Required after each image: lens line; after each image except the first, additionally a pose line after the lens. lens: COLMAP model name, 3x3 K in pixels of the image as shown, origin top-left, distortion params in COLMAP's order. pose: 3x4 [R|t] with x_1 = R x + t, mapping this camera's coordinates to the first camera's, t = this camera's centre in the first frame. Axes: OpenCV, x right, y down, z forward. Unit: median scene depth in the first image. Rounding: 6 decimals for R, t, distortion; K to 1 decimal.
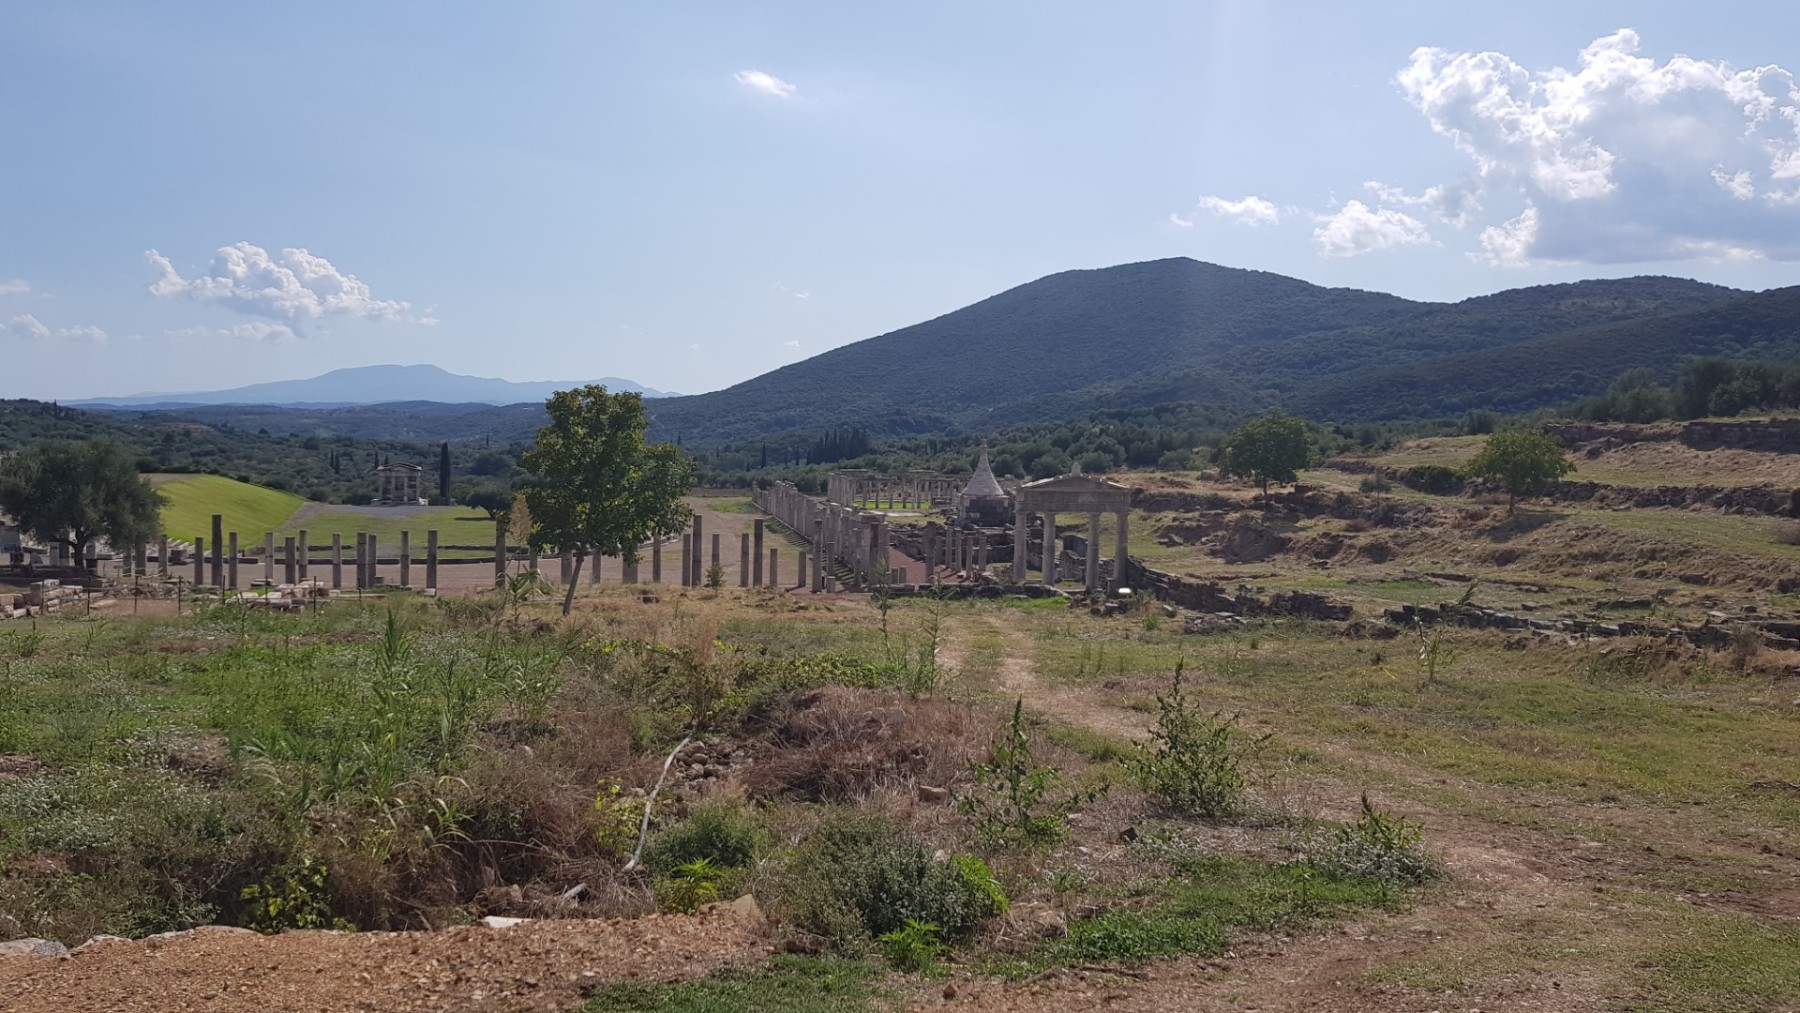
lens RADIAL K [[1380.9, 0, 898.6], [0, 1380.9, 505.6], [0, 0, 1]] dist [0.008484, -0.018220]
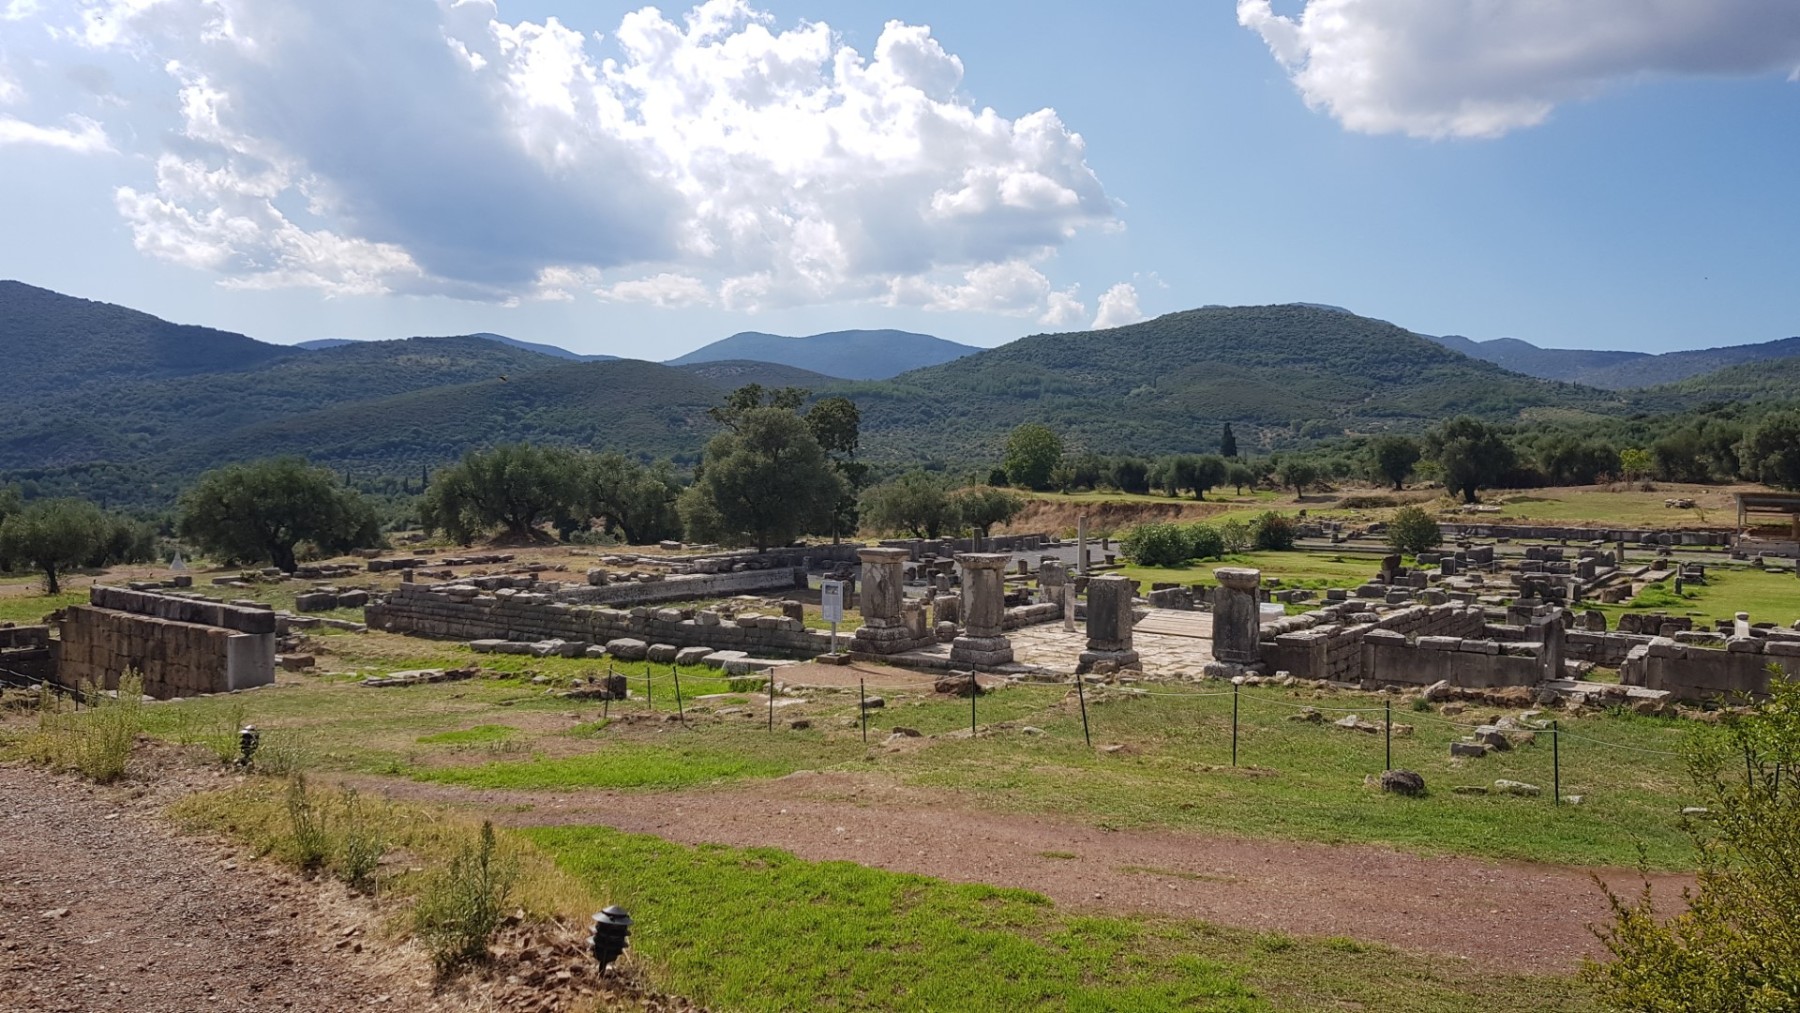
lens RADIAL K [[1380.9, 0, 901.9], [0, 1380.9, 503.2], [0, 0, 1]] dist [0.008484, -0.018220]
pose [[0.700913, -0.030009, 0.712616, -0.072388], [0.040758, 0.999167, 0.001987, -0.007449], [-0.712082, 0.027652, 0.701552, -0.146293]]
